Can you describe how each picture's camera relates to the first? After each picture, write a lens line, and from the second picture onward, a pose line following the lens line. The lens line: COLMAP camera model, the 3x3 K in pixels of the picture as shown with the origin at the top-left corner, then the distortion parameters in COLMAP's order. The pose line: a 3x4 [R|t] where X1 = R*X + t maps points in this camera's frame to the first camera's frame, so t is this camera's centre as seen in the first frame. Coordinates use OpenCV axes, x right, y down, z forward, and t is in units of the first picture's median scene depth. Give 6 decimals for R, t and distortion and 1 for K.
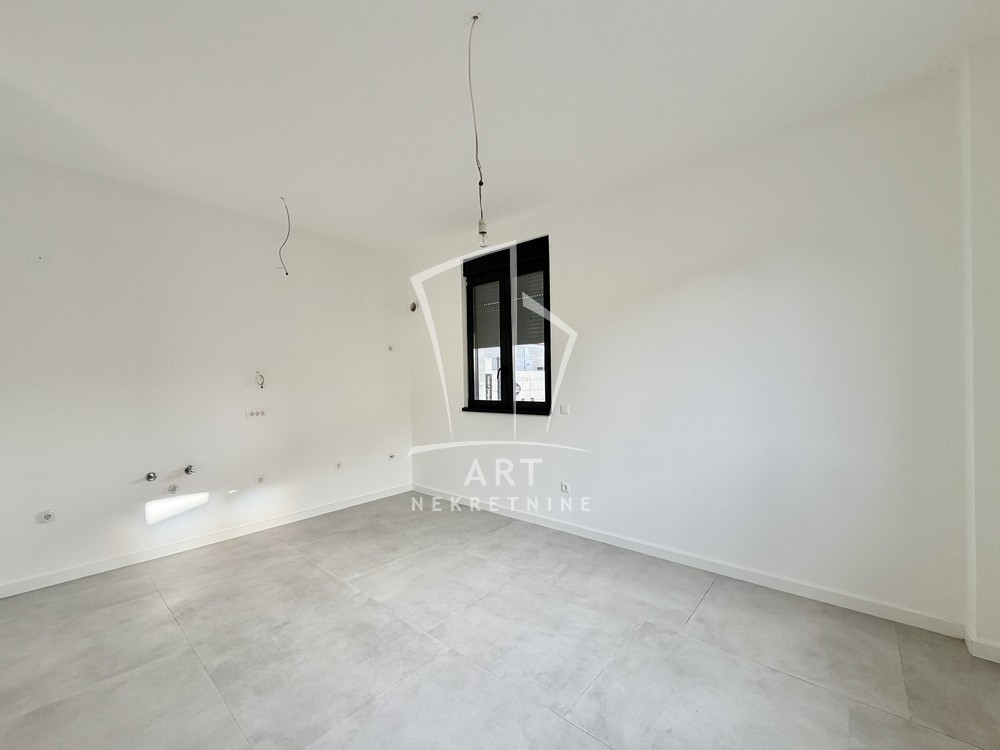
lens RADIAL K [[405.2, 0, 486.7], [0, 405.2, 385.8], [0, 0, 1]] dist [-0.001694, 0.000033]
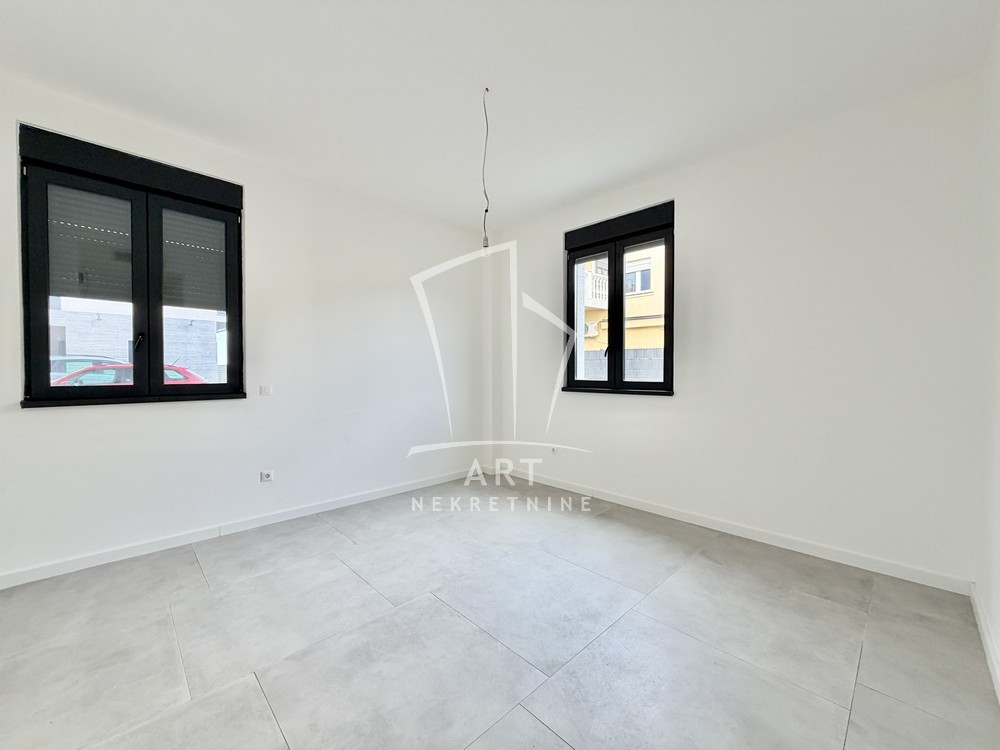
lens RADIAL K [[406.3, 0, 498.7], [0, 406.3, 379.2], [0, 0, 1]] dist [-0.001095, 0.000038]
pose [[0.066919, -0.007561, 0.997730, -0.727872], [0.011437, 0.999911, 0.006810, 0.036691], [-0.997693, 0.010956, 0.066999, 0.449198]]
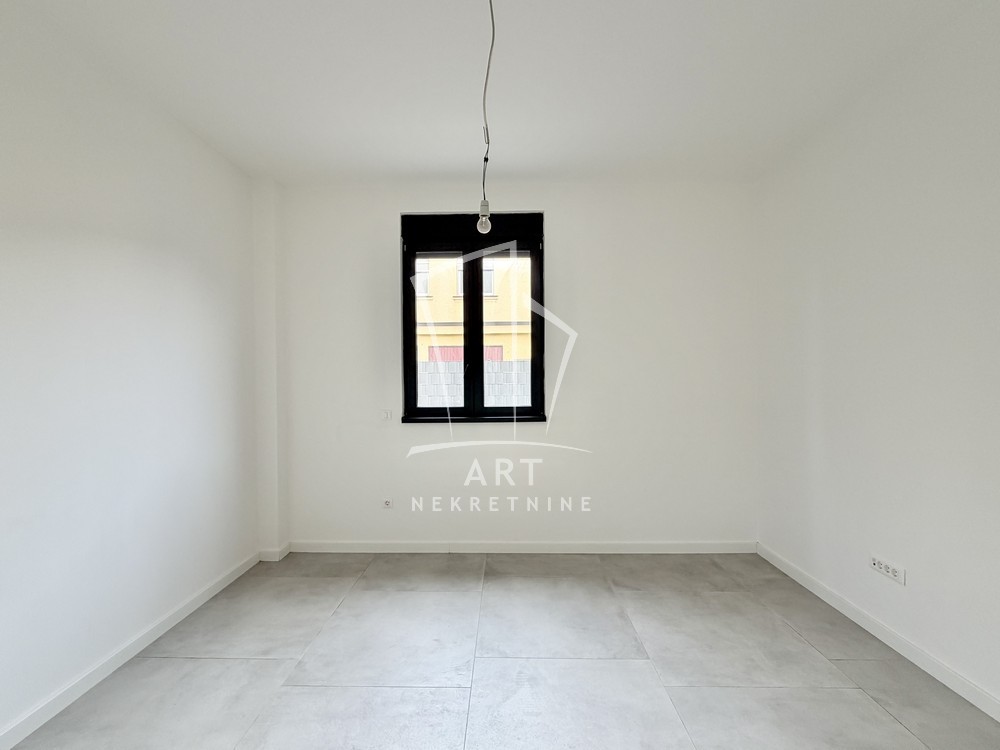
lens RADIAL K [[433.1, 0, 498.3], [0, 433.1, 379.4], [0, 0, 1]] dist [0.002858, 0.000298]
pose [[-0.660351, 0.014678, 0.750814, -0.373254], [0.027542, 0.999610, 0.004682, -0.015544], [-0.750452, 0.023771, -0.660497, 0.831686]]
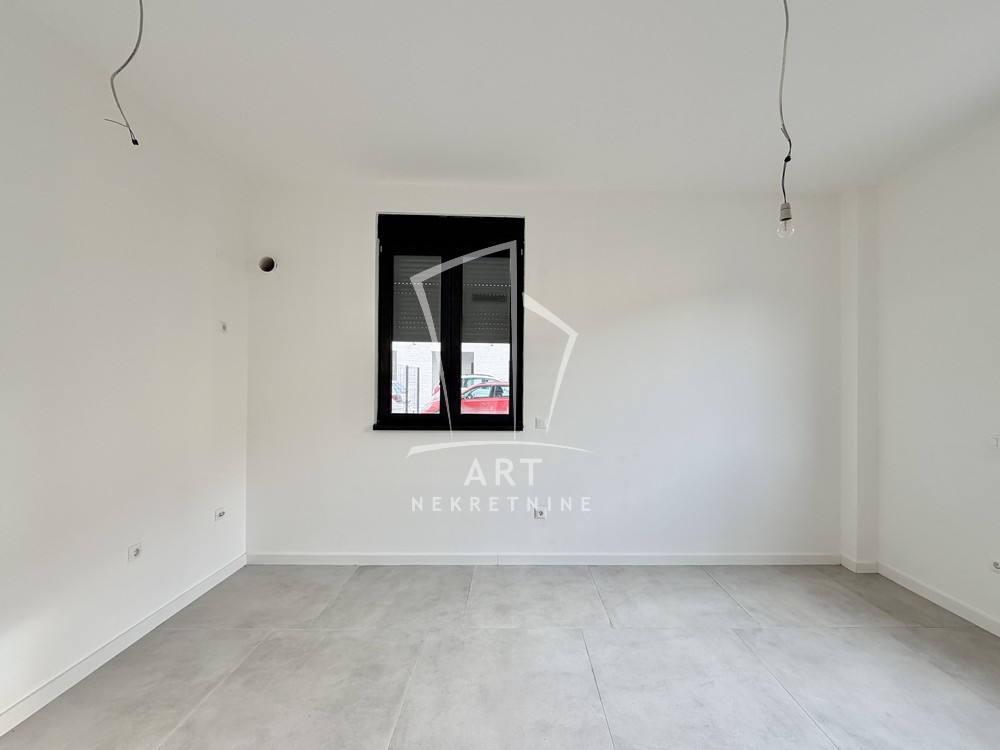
lens RADIAL K [[436.6, 0, 516.2], [0, 436.6, 380.0], [0, 0, 1]] dist [-0.001742, 0.000093]
pose [[0.730178, 0.024158, 0.682830, -0.523077], [-0.011138, 0.999663, -0.023457, -0.011259], [-0.683166, 0.009522, 0.730201, 0.377813]]
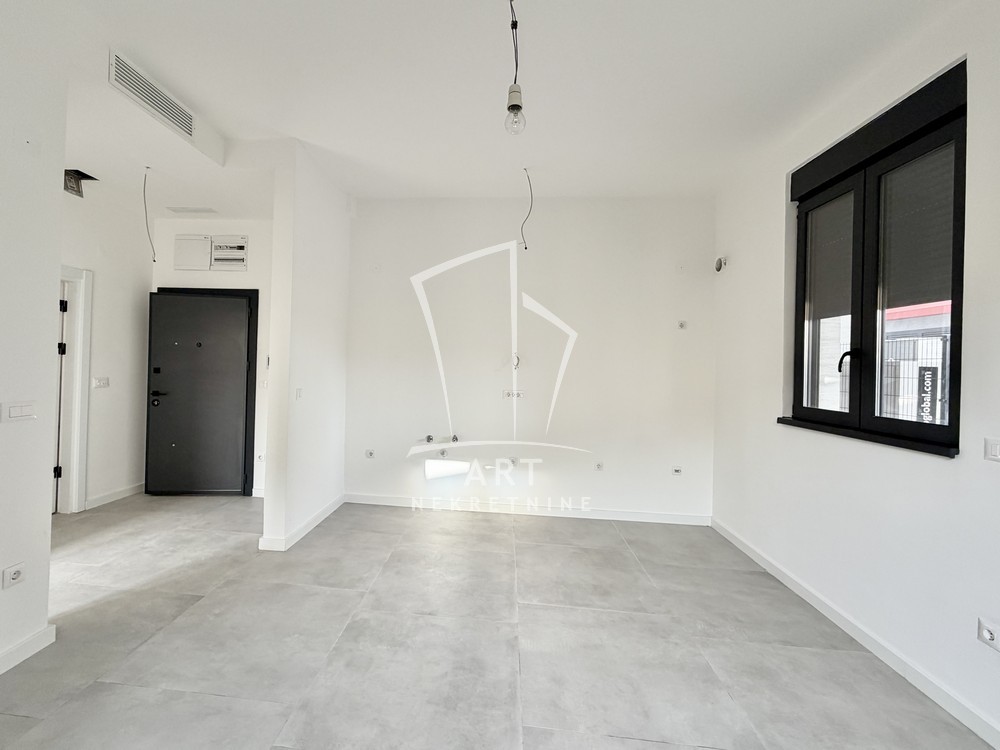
lens RADIAL K [[431.6, 0, 460.2], [0, 431.6, 364.3], [0, 0, 1]] dist [0.000180, -0.000484]
pose [[0.590885, 0.032722, -0.806092, 0.236898], [-0.052896, 0.998598, 0.001762, -0.002061], [0.805020, 0.041598, 0.591787, 0.298905]]
